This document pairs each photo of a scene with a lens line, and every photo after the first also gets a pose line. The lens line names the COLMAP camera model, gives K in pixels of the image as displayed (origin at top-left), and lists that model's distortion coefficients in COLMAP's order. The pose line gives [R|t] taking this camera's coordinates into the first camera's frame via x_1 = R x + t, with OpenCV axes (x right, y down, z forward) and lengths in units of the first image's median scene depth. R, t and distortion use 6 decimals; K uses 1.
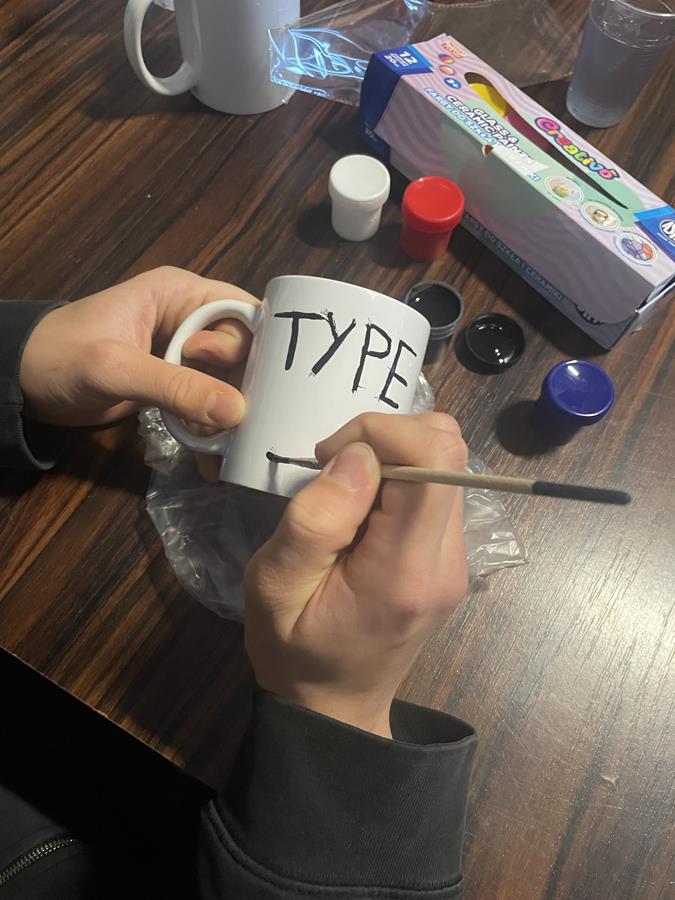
lens RADIAL K [[687.2, 0, 337.5], [0, 687.2, 450.0], [0, 0, 1]] dist [0.077377, -0.119253]
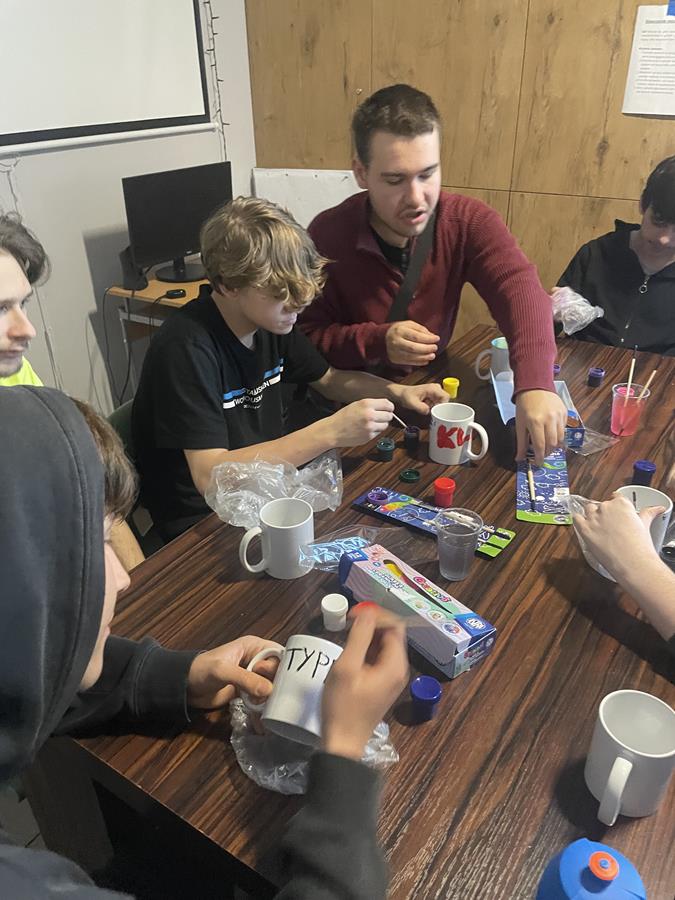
lens RADIAL K [[687.2, 0, 337.5], [0, 687.2, 450.0], [0, 0, 1]] dist [0.077377, -0.119253]
pose [[0.995635, -0.042786, -0.082944, 0.243524], [-0.014585, 0.806480, -0.591082, 0.524984], [0.092183, 0.589712, 0.802336, -1.080293]]
